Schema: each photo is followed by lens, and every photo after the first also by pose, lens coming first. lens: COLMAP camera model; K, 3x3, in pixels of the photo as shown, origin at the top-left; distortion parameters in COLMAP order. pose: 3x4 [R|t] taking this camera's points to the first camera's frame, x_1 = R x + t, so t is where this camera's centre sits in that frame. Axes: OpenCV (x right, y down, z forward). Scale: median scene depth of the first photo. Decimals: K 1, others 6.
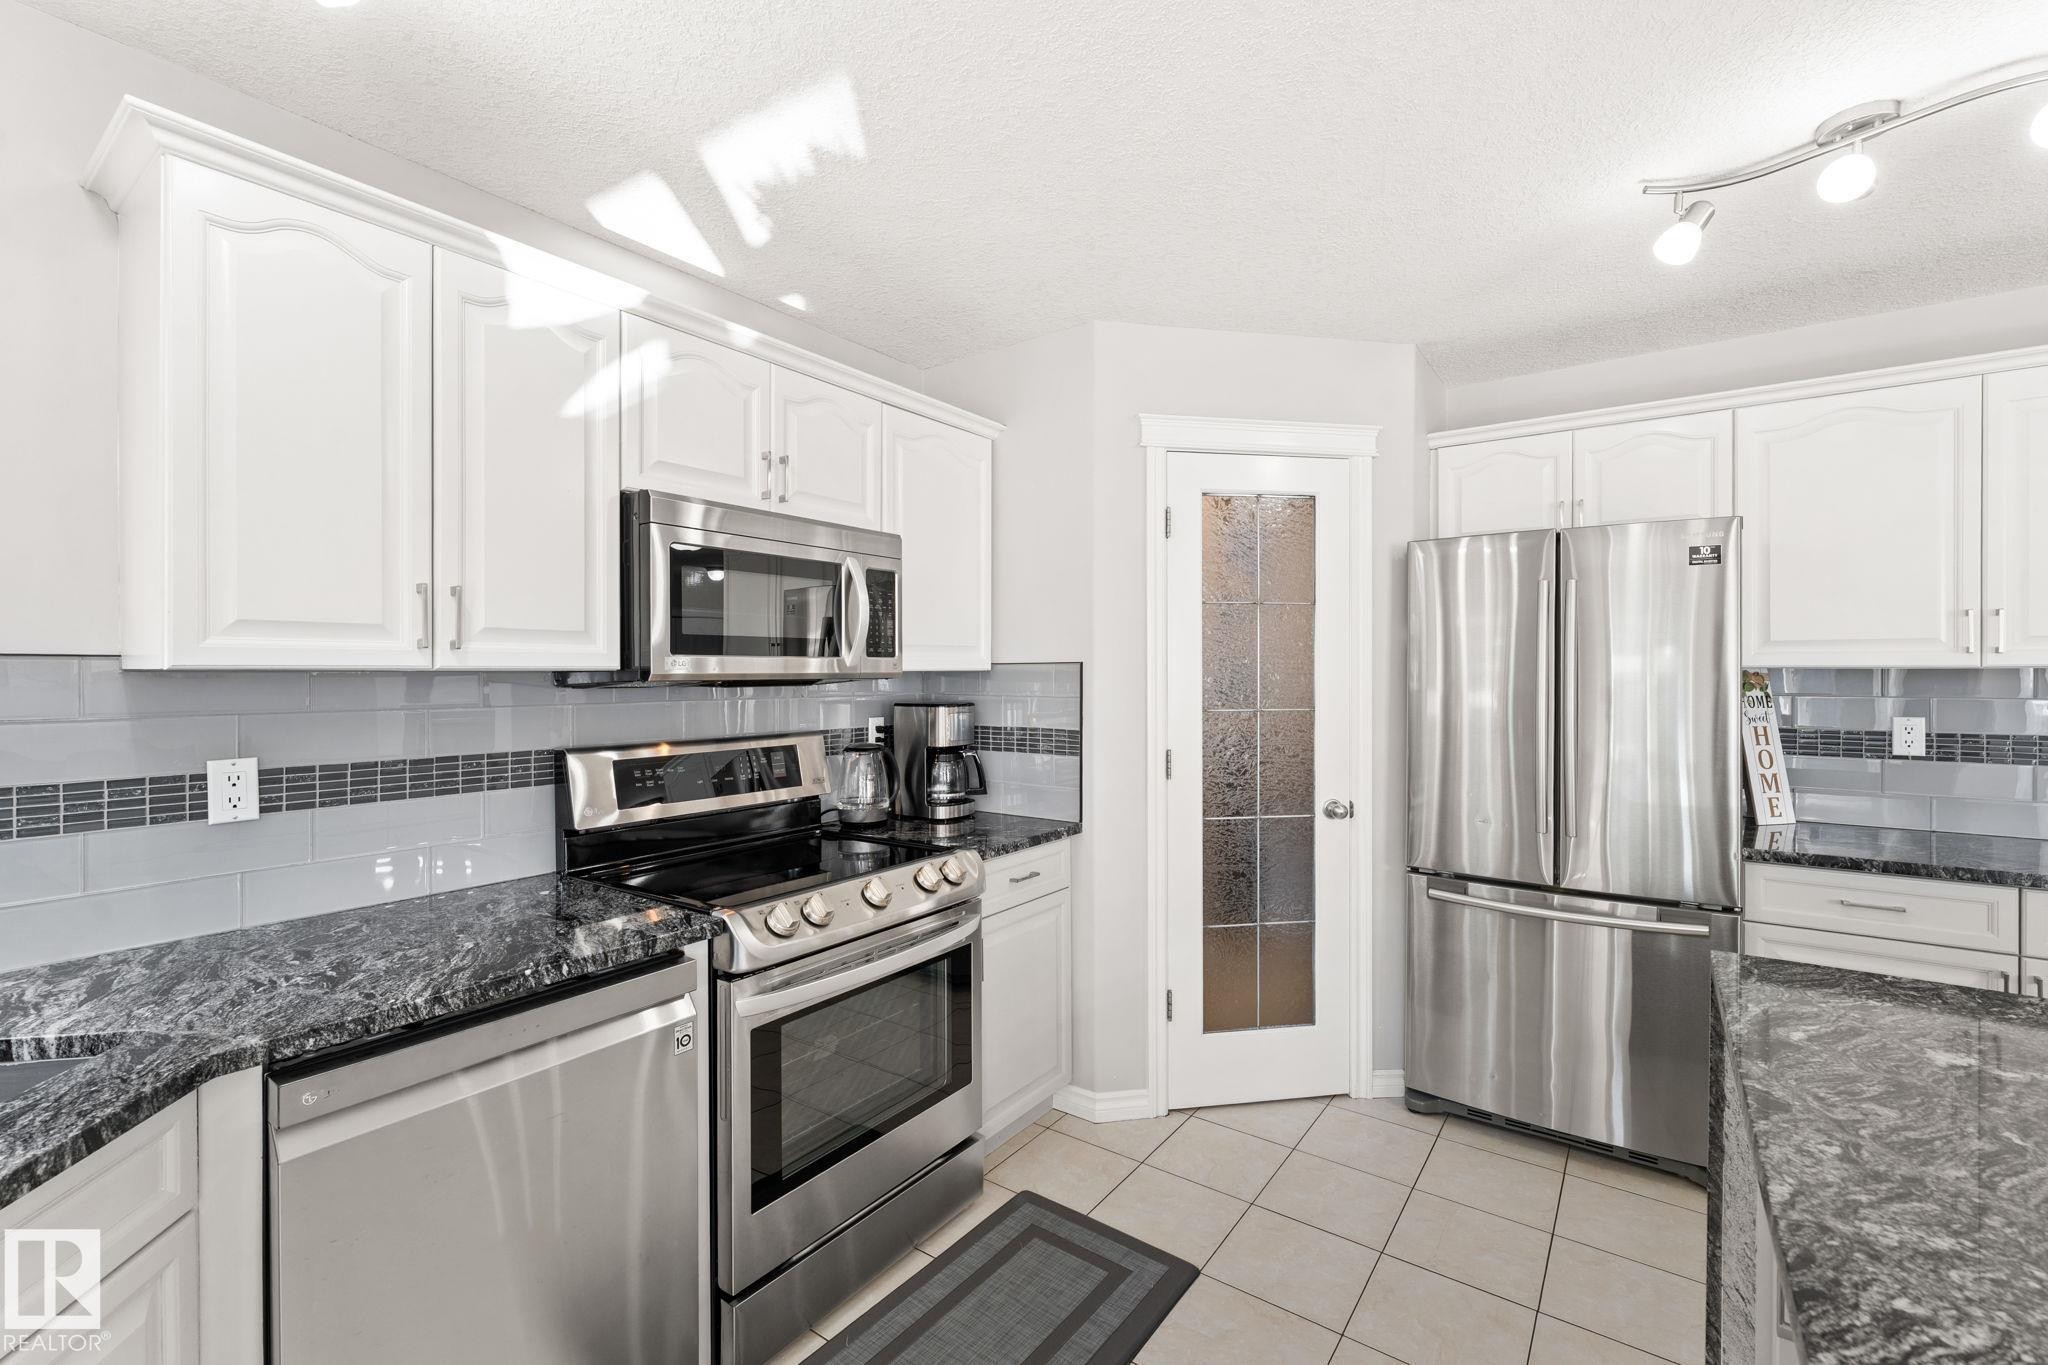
lens RADIAL K [[873.3, 0, 1021.9], [0, 873.3, 680.3], [0, 0, 1]] dist [-0.003572, 0.000079]
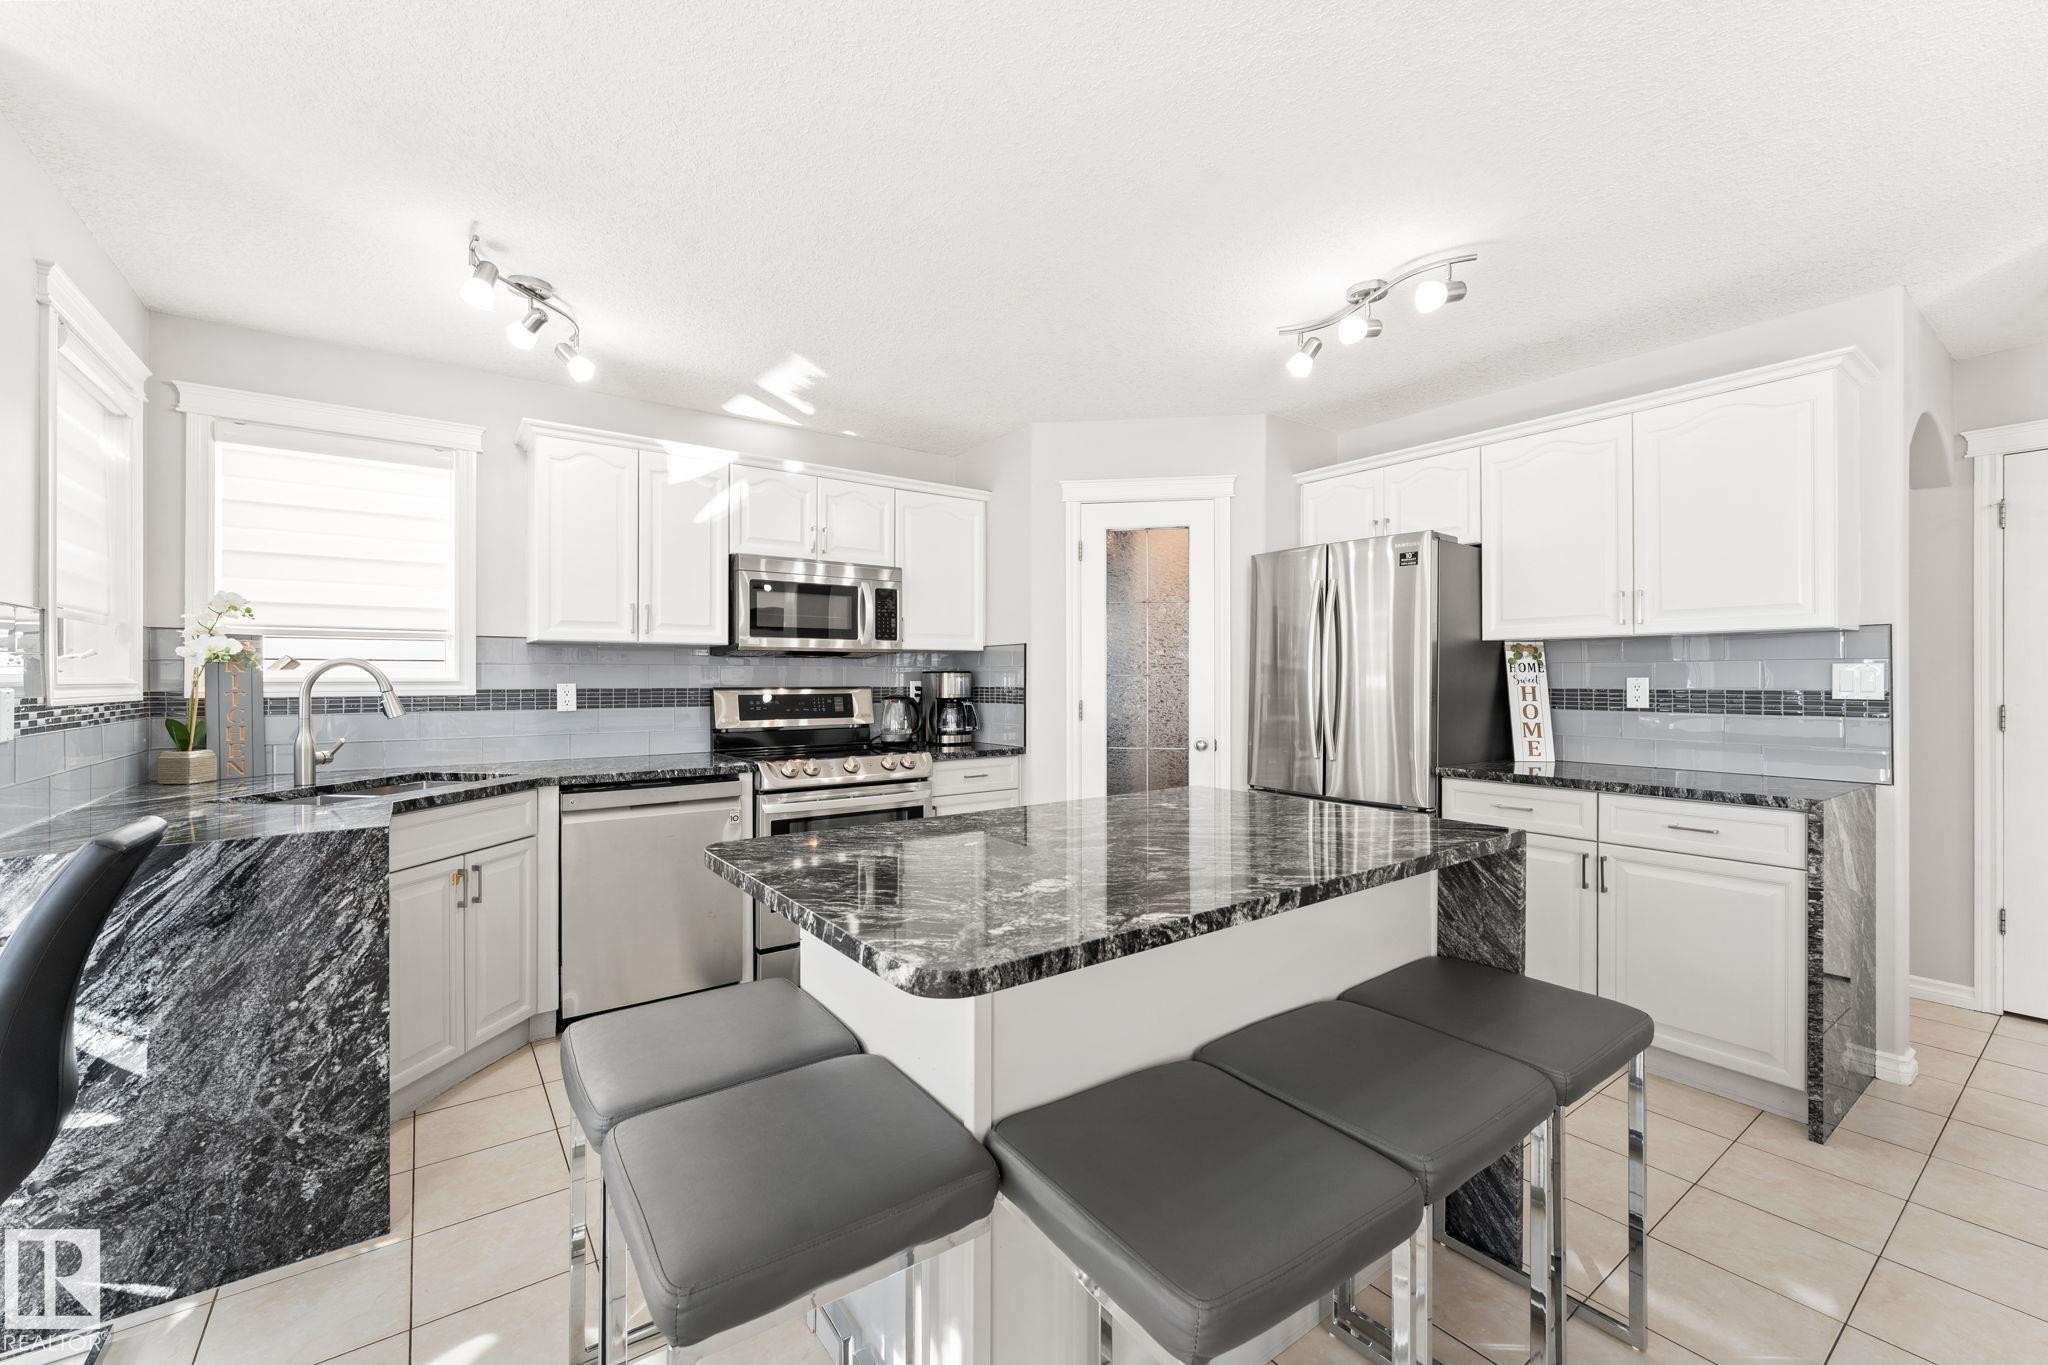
lens RADIAL K [[834.6, 0, 1026.8], [0, 834.6, 680.3], [0, 0, 1]] dist [0.002602, -0.000026]
pose [[0.952110, 0.000266, -0.305756, 0.590707], [-0.002762, 0.999966, -0.007730, 0.063019], [0.305743, 0.008204, 0.952079, -0.461832]]
